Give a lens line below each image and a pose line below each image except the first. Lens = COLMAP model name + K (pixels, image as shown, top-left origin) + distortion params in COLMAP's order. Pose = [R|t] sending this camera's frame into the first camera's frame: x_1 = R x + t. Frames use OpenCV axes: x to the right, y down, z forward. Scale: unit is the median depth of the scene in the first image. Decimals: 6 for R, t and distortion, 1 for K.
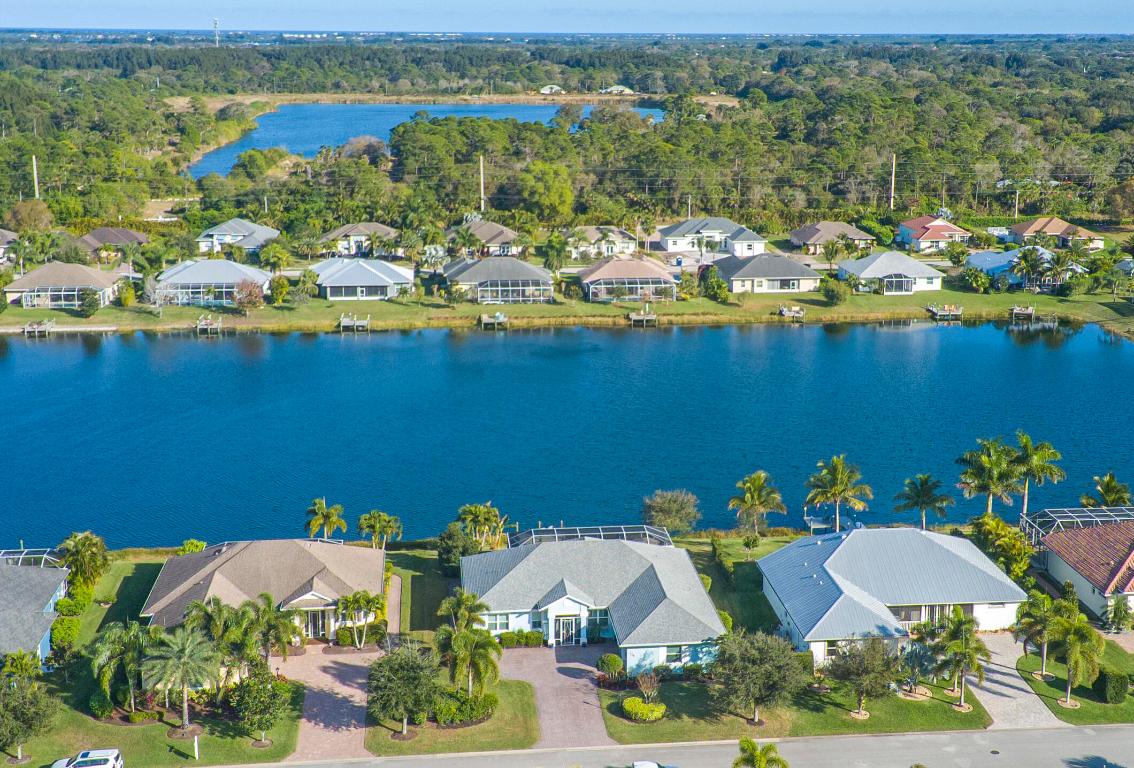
lens RADIAL K [[1566.9, 0, 637.5], [0, 1566.9, 384.5], [0, 0, 1]] dist [0.233379, -0.949517]
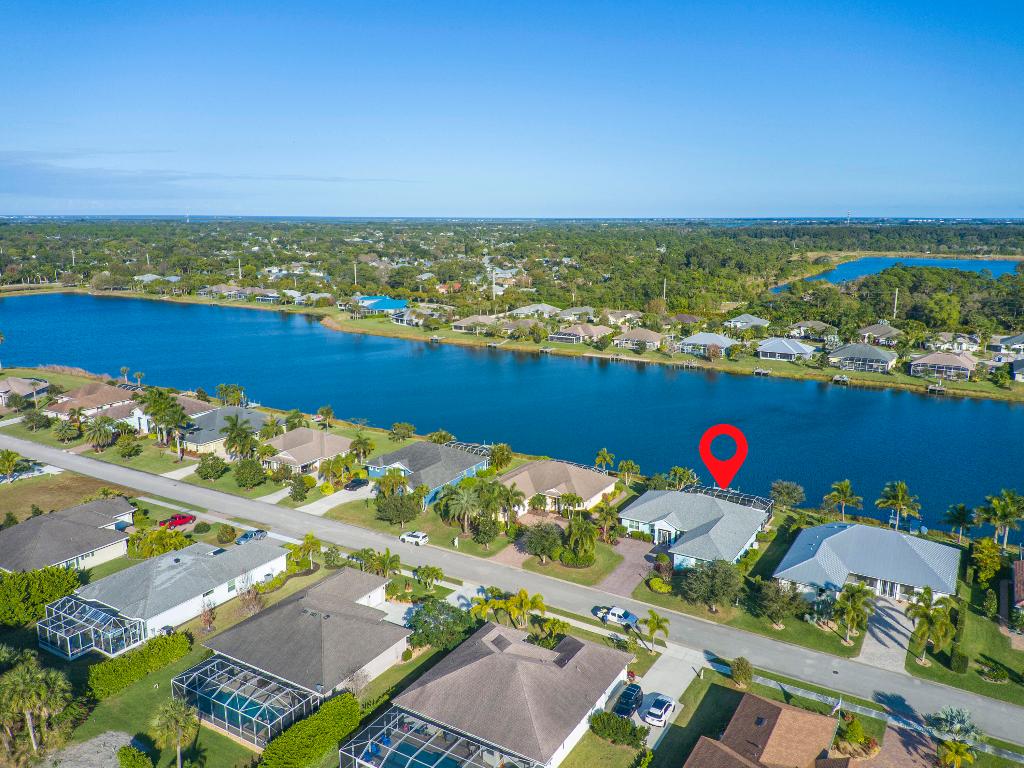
lens RADIAL K [[788.7, 0, 512.0], [0, 788.7, 384.0], [0, 0, 1]] dist [0.092783, -0.148110]
pose [[0.787695, 0.128235, -0.602571, 0.353052], [-0.136766, 0.990089, 0.031920, -0.029712], [0.600693, 0.057268, 0.797426, 0.129199]]
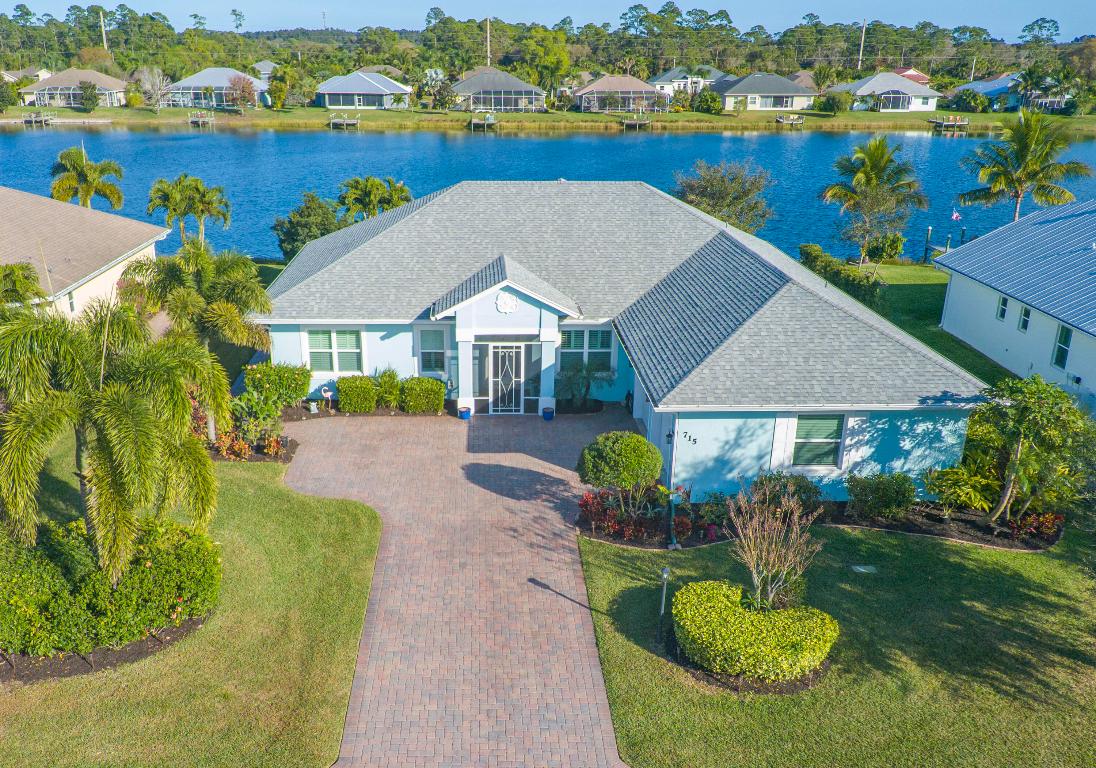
lens RADIAL K [[1054.1, 0, 548.0], [0, 1054.1, 384.0], [0, 0, 1]] dist [0.002380, 0.003174]
pose [[0.997862, 0.032232, -0.056853, -0.019168], [-0.026812, 0.995243, 0.093658, 0.132014], [0.059601, -0.091934, 0.993980, 0.734045]]
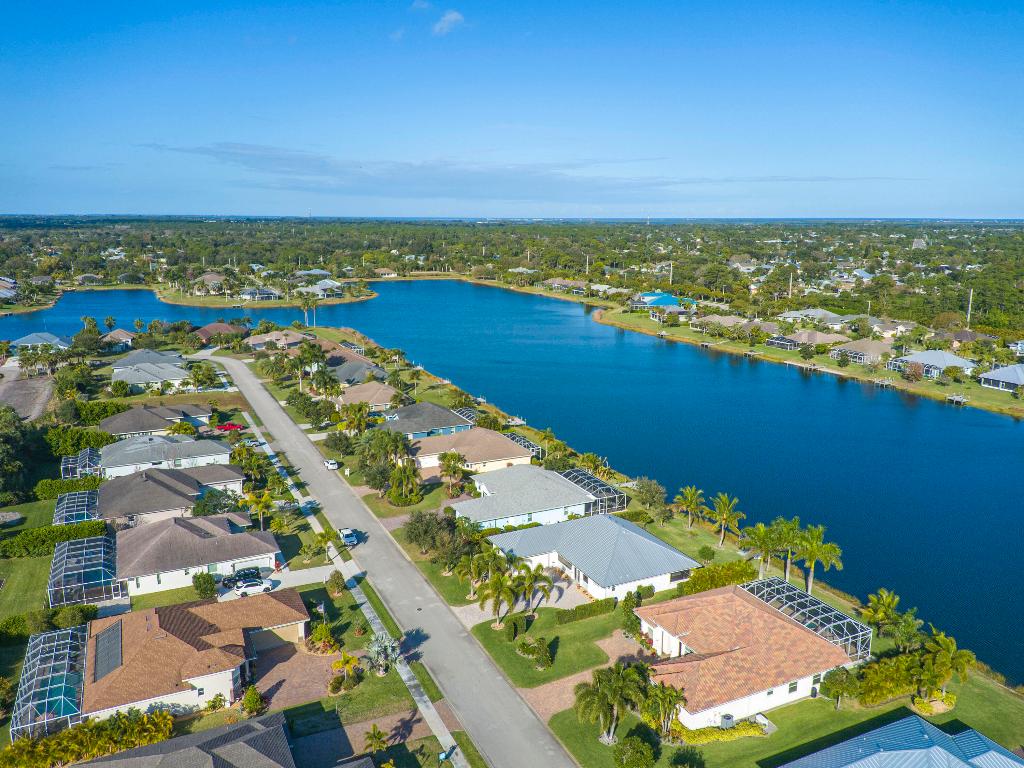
lens RADIAL K [[788.7, 0, 512.0], [0, 788.7, 384.0], [0, 0, 1]] dist [0.092783, -0.148110]
pose [[0.321420, 0.195718, -0.926490, 0.895539], [-0.211726, 0.968491, 0.131138, -0.136496], [0.922963, 0.154012, 0.352731, 0.626890]]
